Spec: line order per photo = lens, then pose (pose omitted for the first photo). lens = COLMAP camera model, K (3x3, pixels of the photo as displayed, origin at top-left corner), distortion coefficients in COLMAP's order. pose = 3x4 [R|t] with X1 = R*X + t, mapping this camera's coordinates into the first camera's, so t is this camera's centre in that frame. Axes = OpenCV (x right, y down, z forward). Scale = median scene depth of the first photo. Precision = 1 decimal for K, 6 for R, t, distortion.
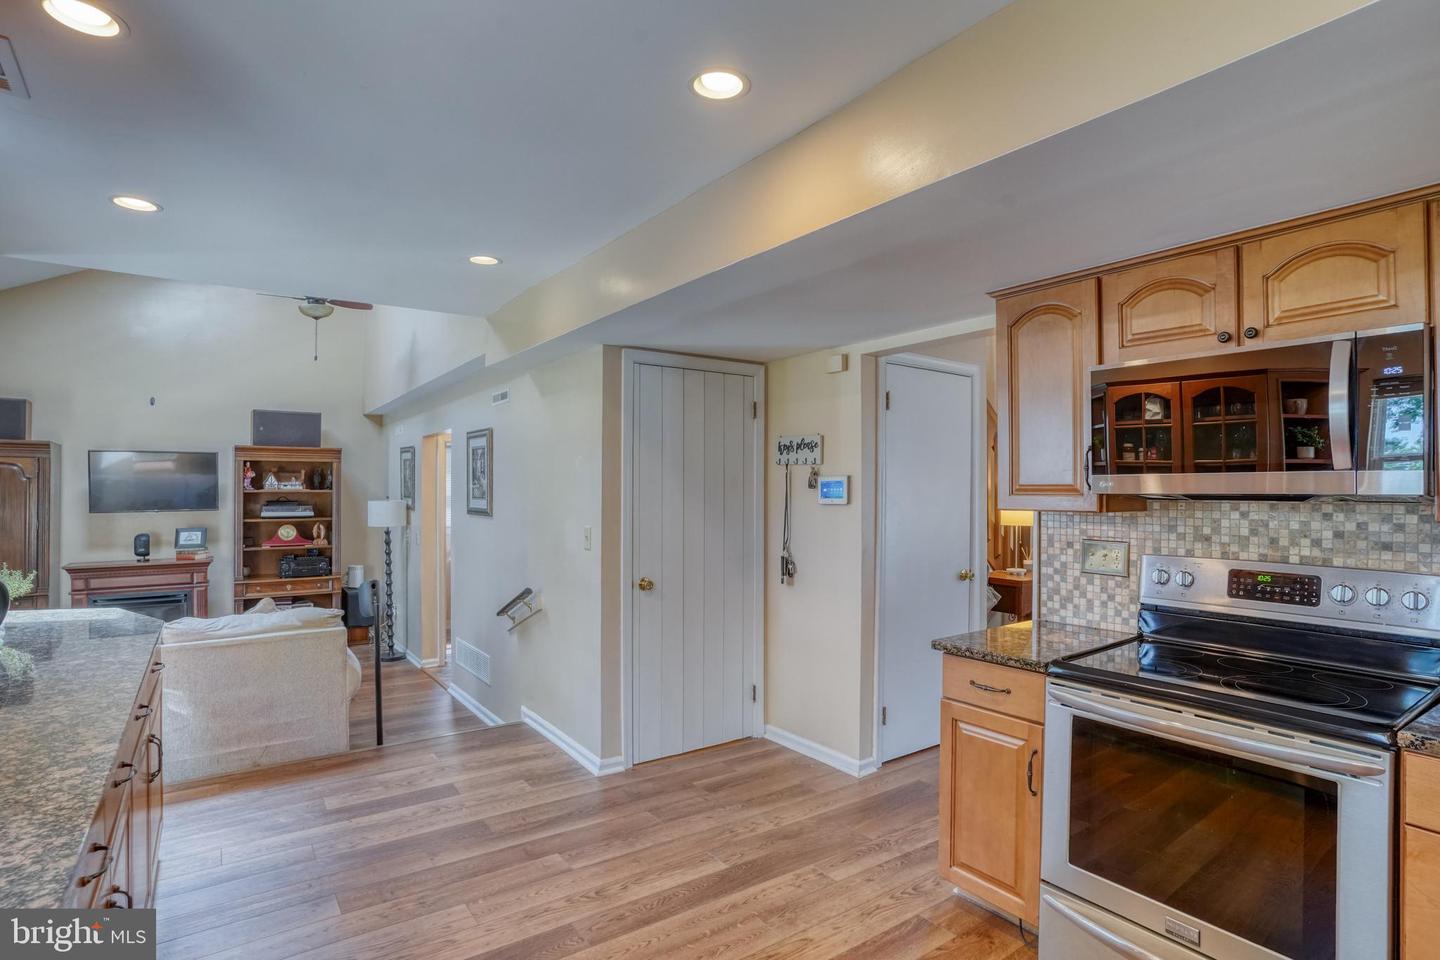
lens RADIAL K [[739.9, 0, 723.7], [0, 739.9, 483.5], [0, 0, 1]] dist [-0.001060, 0.001261]
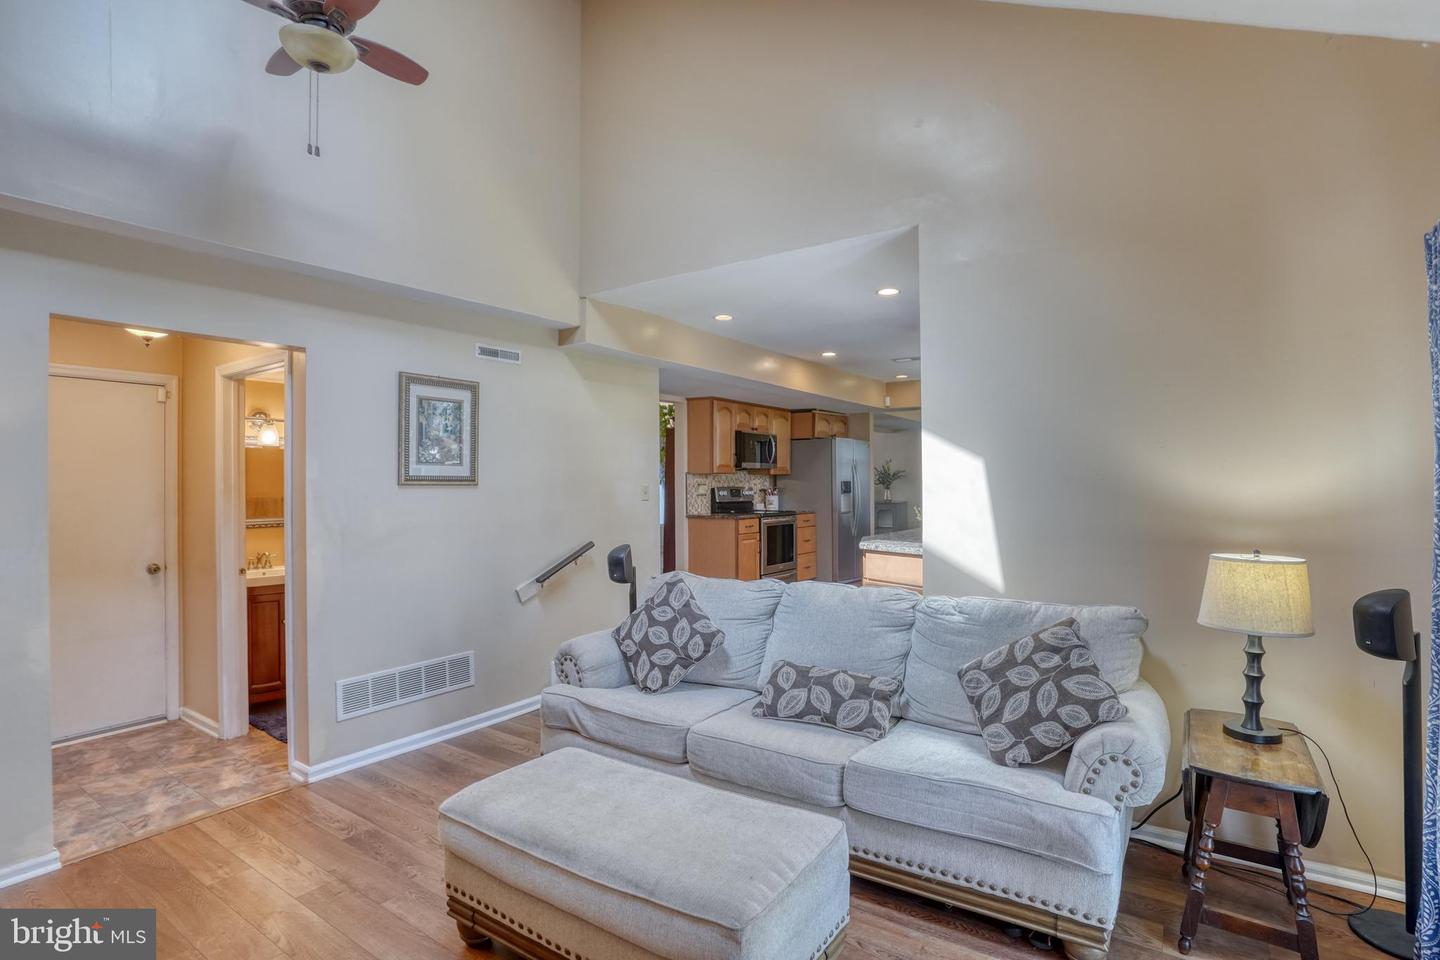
lens RADIAL K [[739.9, 0, 717.2], [0, 739.9, 485.3], [0, 0, 1]] dist [-0.001060, 0.001261]
pose [[-0.323174, -0.003419, 0.946333, -2.579510], [-0.007304, 0.999973, 0.001118, 0.087974], [-0.946311, -0.006551, -0.323190, 2.107524]]
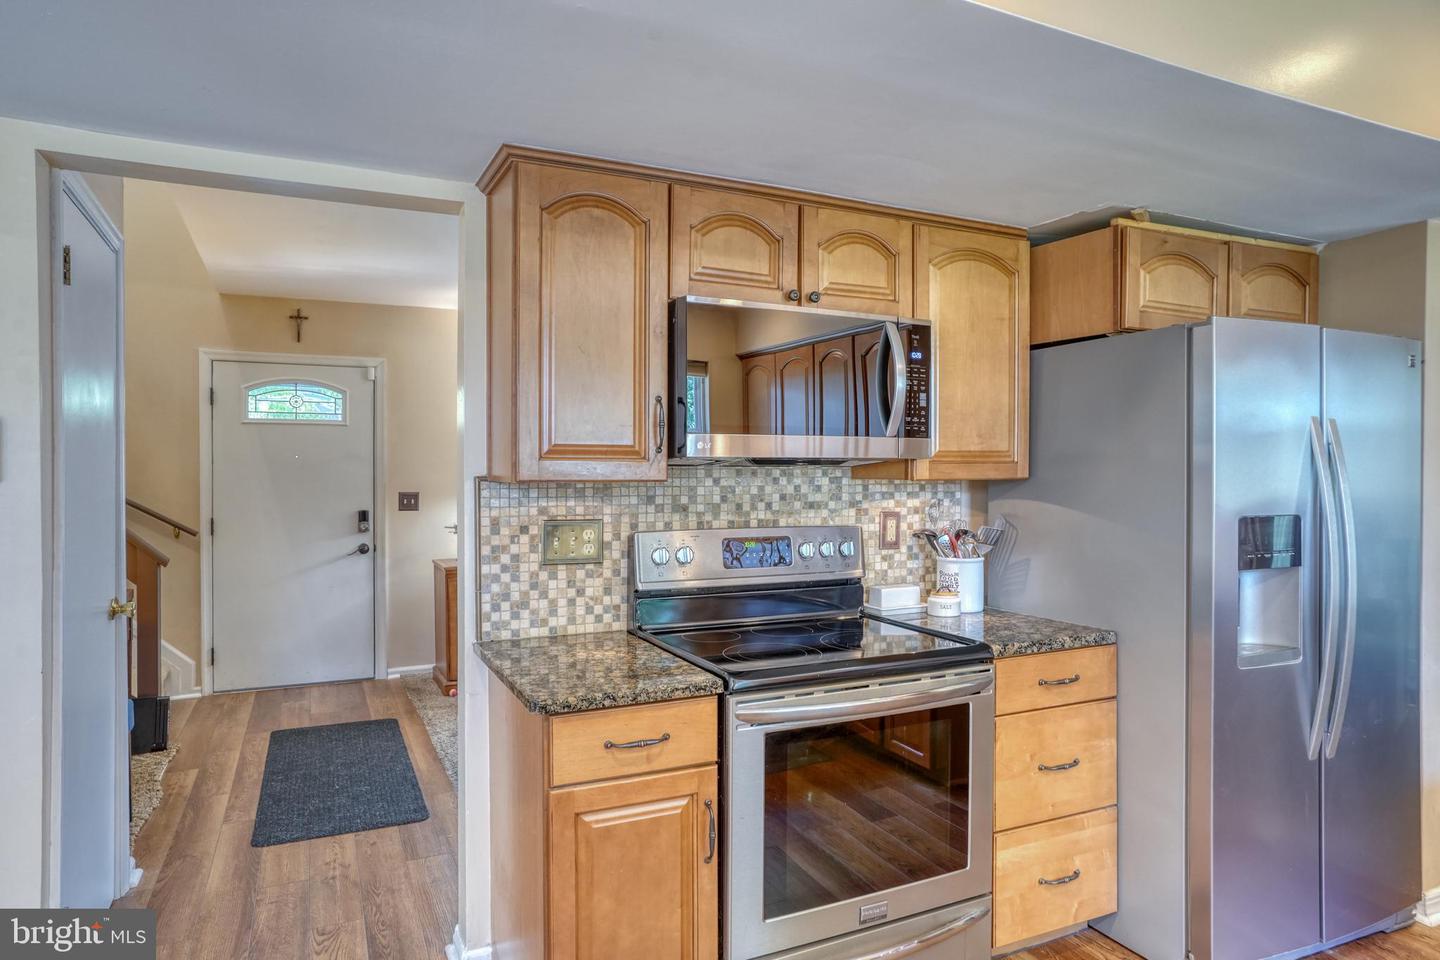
lens RADIAL K [[886.3, 0, 716.1], [0, 886.3, 473.1], [0, 0, 1]] dist [-0.006341, -0.000488]
pose [[0.182590, -0.004731, 0.983178, -0.407125], [-0.009641, 0.999932, 0.006602, 0.022921], [-0.983142, -0.010684, 0.182532, 0.756366]]
